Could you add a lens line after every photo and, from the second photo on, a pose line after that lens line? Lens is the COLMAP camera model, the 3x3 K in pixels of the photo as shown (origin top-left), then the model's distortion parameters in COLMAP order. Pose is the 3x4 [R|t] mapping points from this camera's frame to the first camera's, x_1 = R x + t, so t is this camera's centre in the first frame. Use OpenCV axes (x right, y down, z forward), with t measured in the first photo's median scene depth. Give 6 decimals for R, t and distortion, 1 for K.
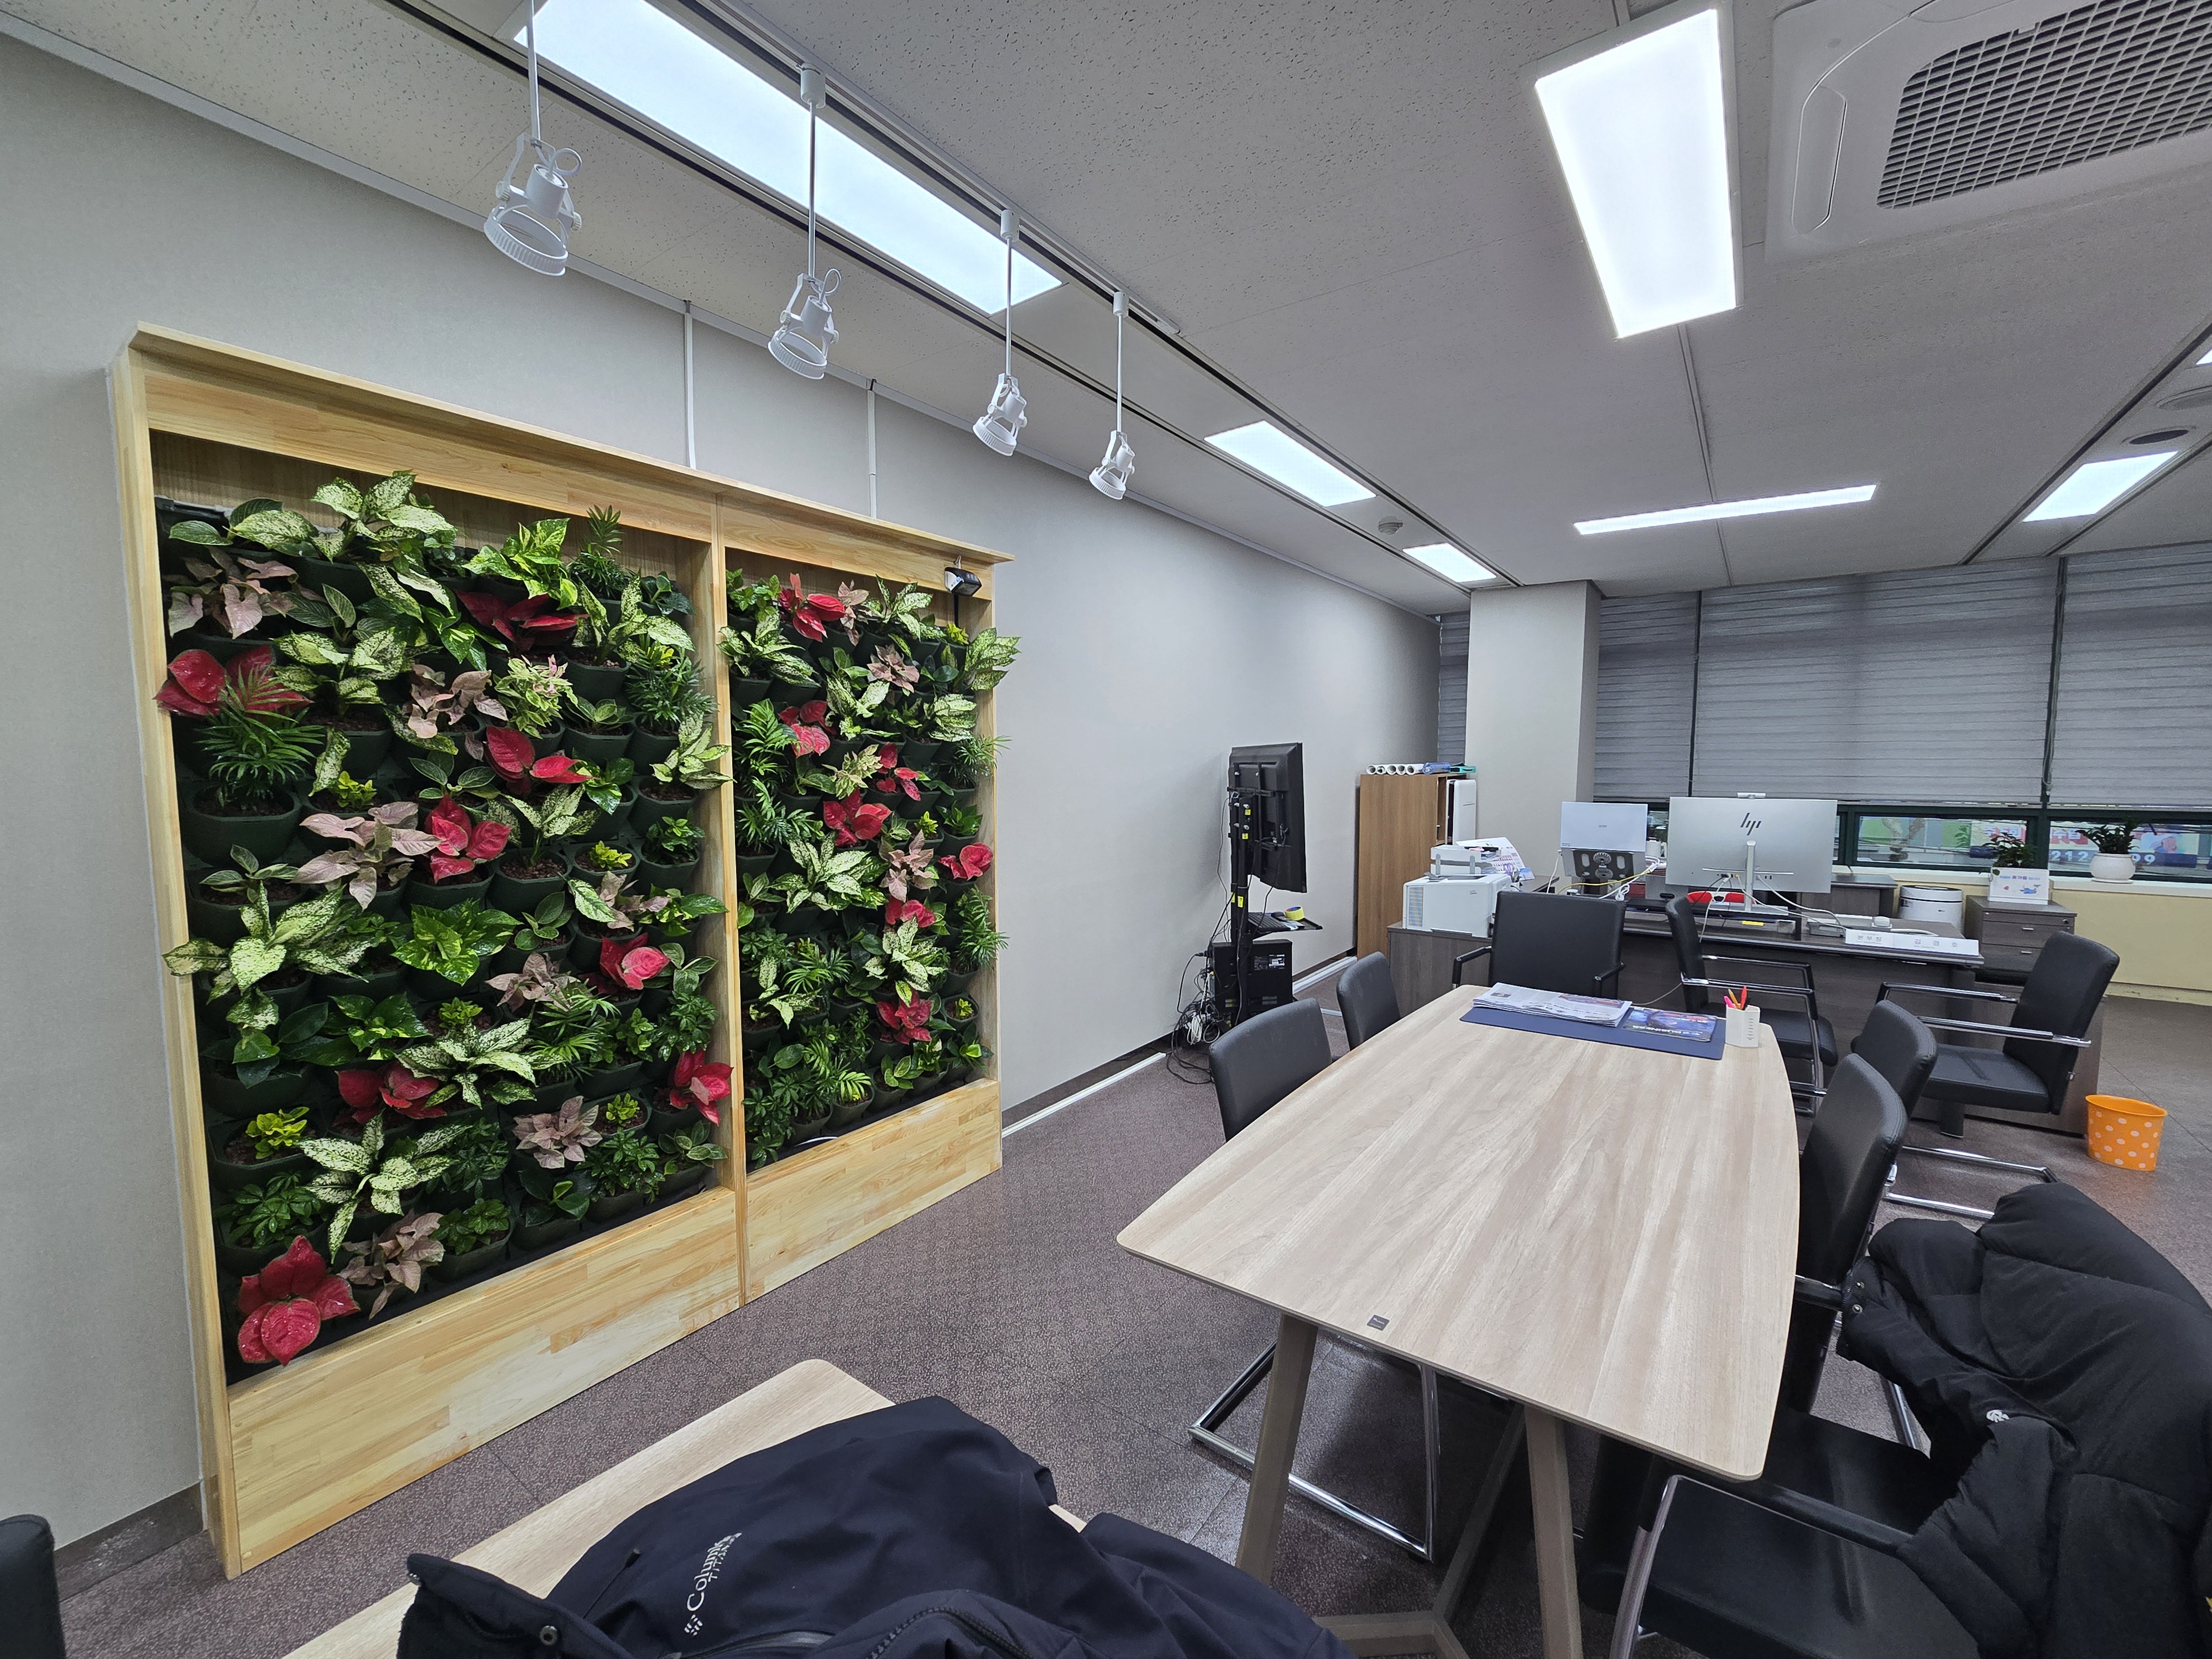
lens RADIAL K [[903.9, 0, 1106.5], [0, 903.9, 834.8], [0, 0, 1]] dist [0.000299, -0.000222]
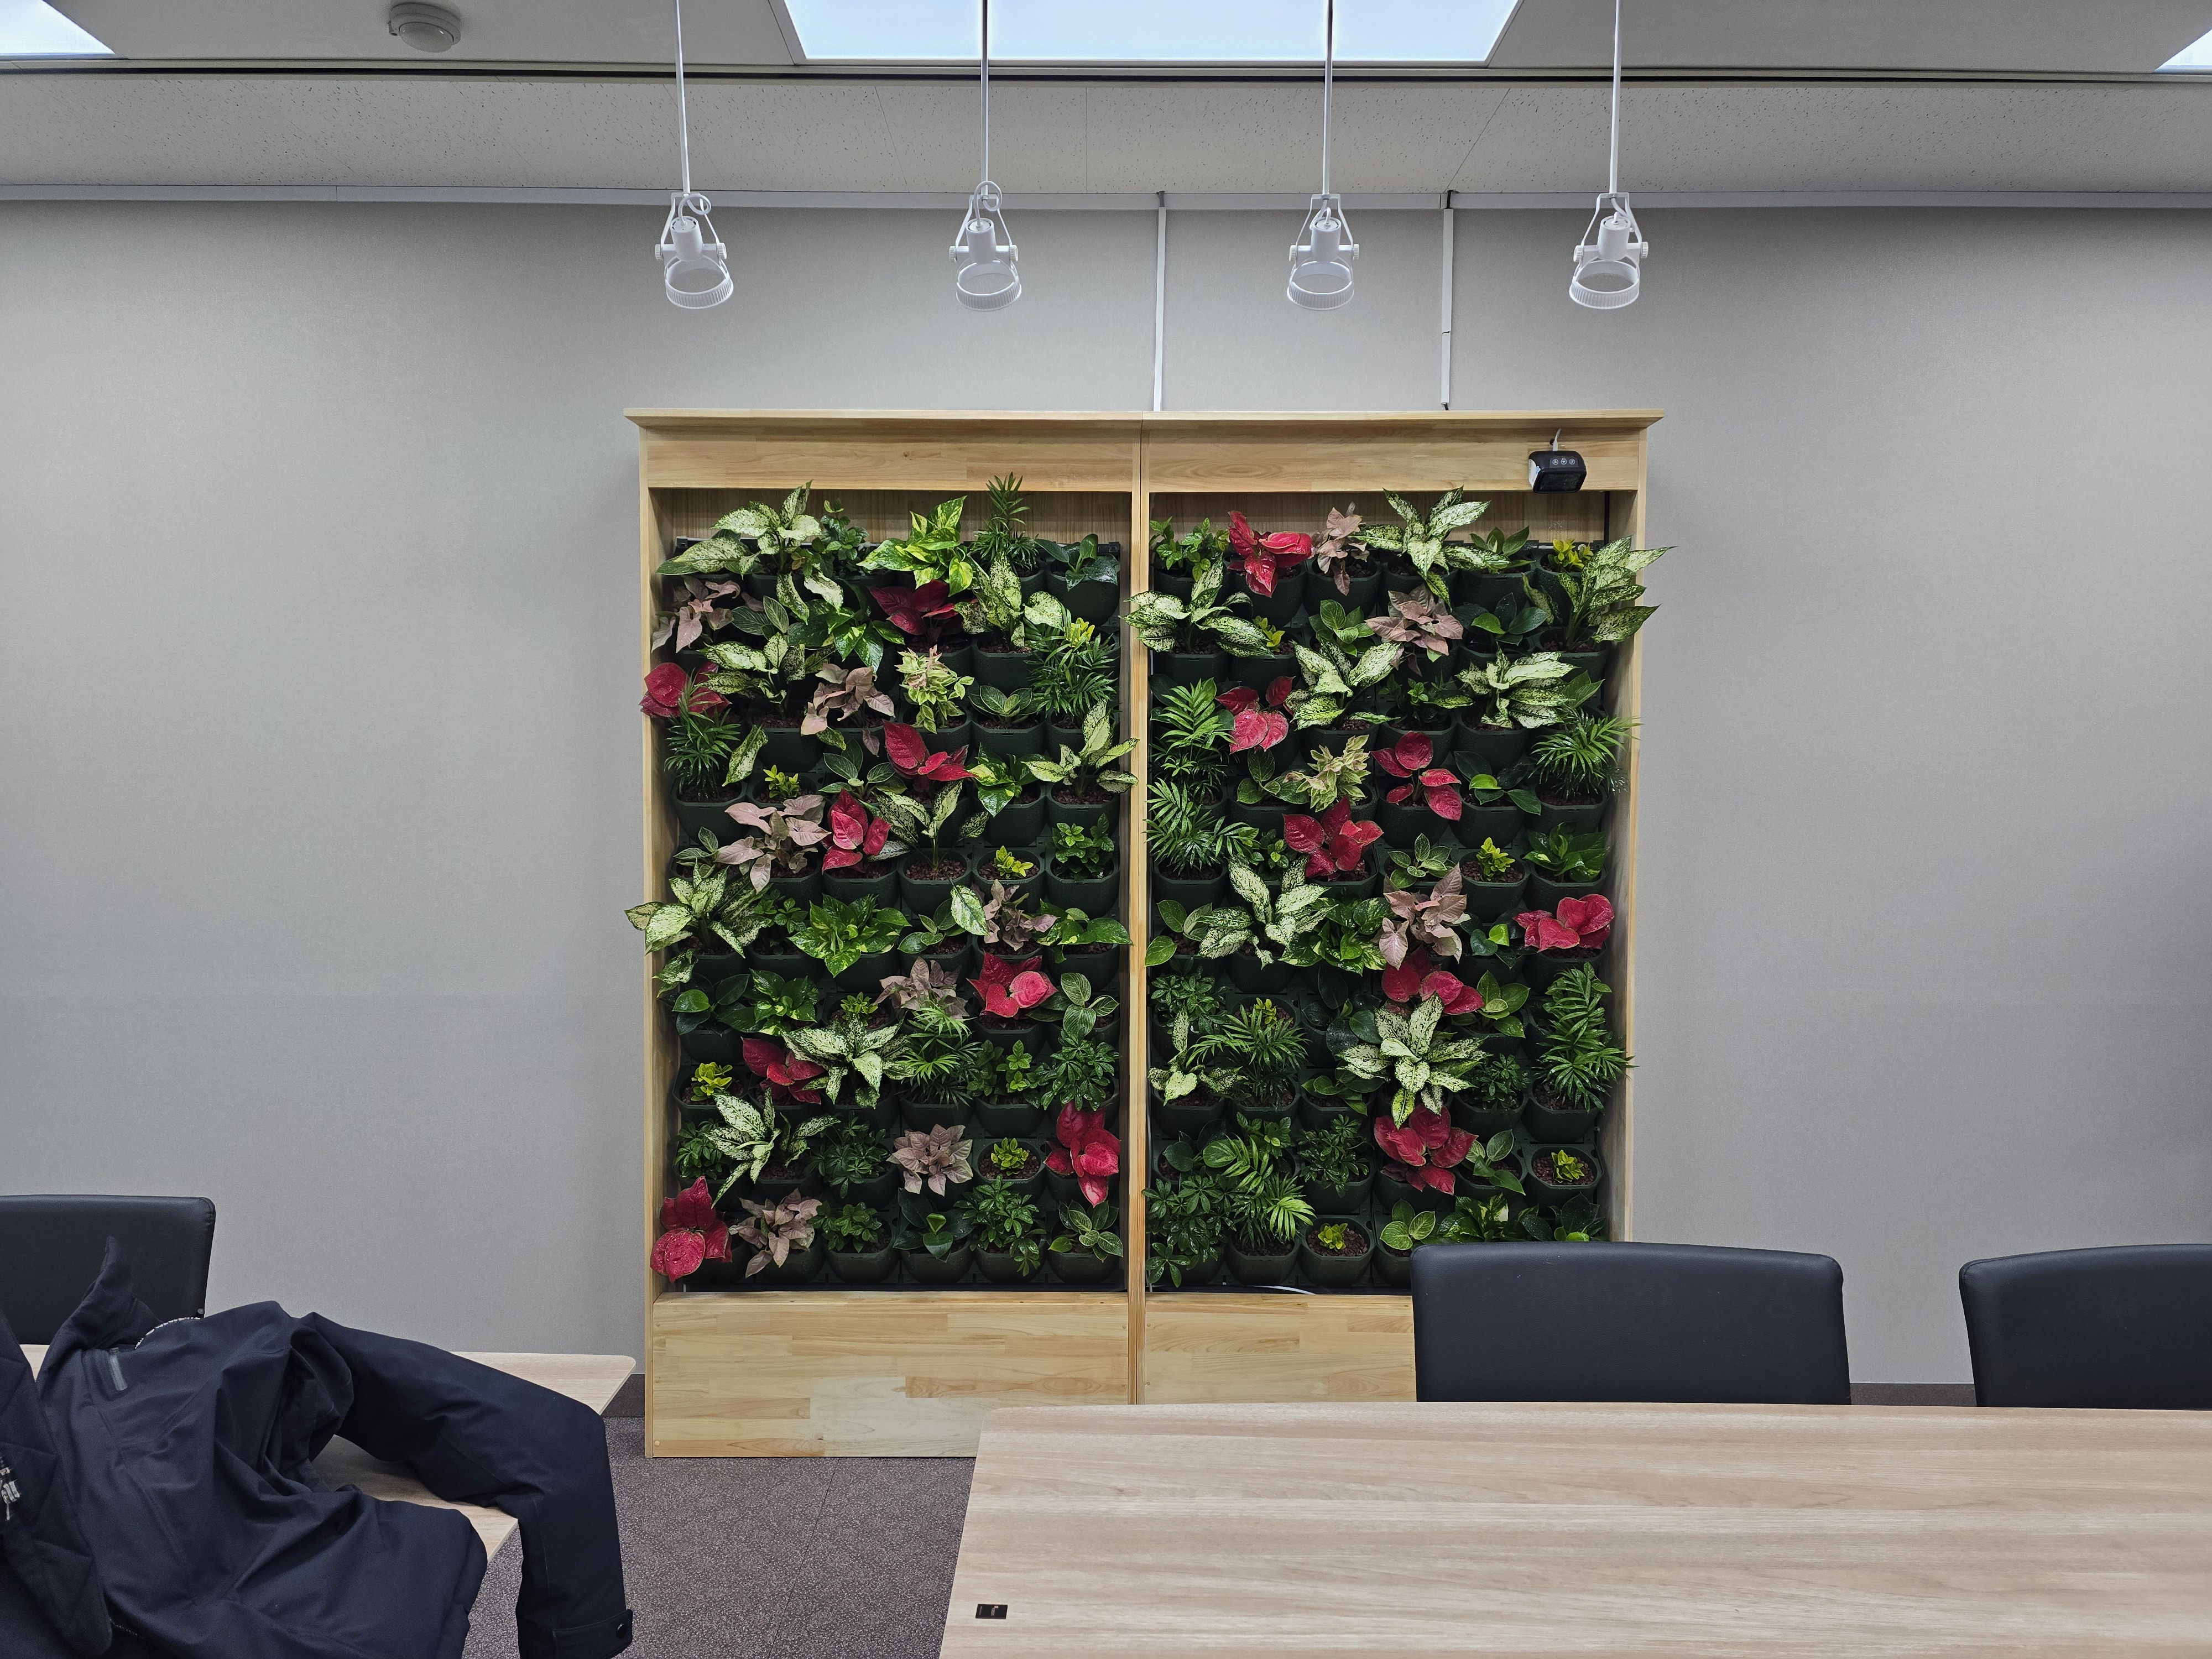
lens RADIAL K [[1474.3, 0, 1109.5], [0, 1474.3, 829.1], [0, 0, 1]] dist [0.073332, -0.006627]
pose [[0.587475, 0.040858, -0.808210, 0.699631], [-0.071392, 0.997447, -0.001469, -0.016157], [0.806087, 0.058563, 0.588893, 0.232088]]
